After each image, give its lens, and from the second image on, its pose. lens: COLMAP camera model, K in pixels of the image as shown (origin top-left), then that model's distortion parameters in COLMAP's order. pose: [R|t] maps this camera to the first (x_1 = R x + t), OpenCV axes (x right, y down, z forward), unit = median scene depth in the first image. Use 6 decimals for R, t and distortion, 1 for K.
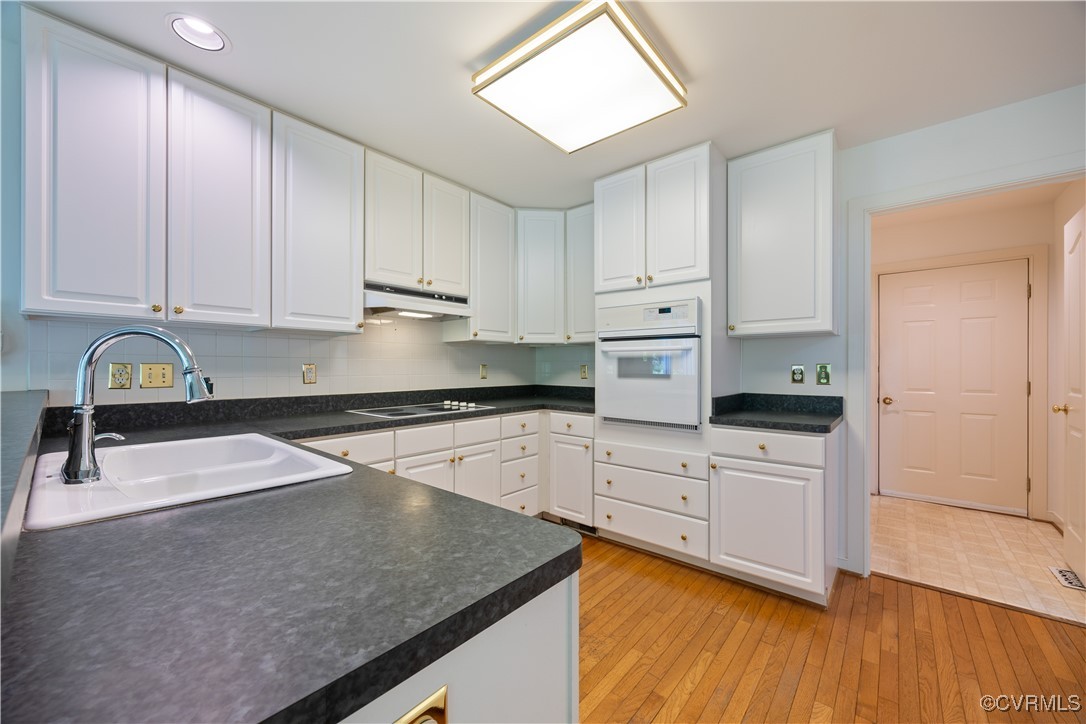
lens RADIAL K [[424.0, 0, 516.1], [0, 424.0, 361.2], [0, 0, 1]] dist [-0.001569, 0.001601]
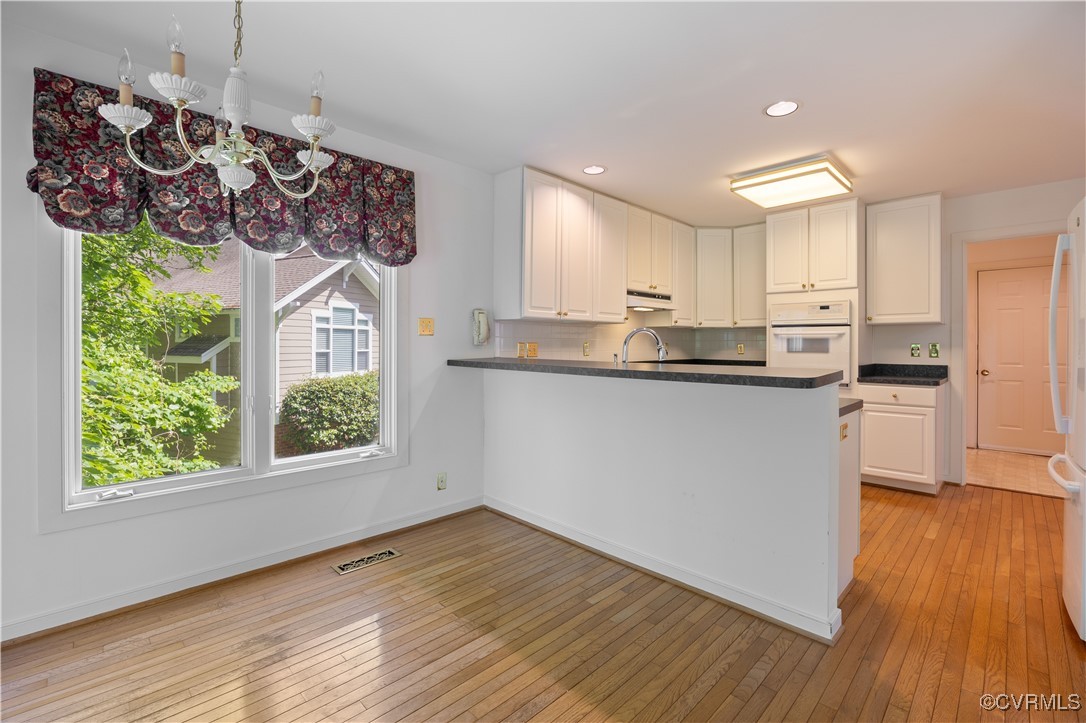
lens RADIAL K [[489.5, 0, 520.9], [0, 489.5, 338.7], [0, 0, 1]] dist [-0.013838, 0.001603]
pose [[0.997894, 0.001064, -0.064853, -0.603766], [-0.000845, 0.999994, 0.003407, -0.014509], [0.064857, -0.003345, 0.997889, -0.781893]]
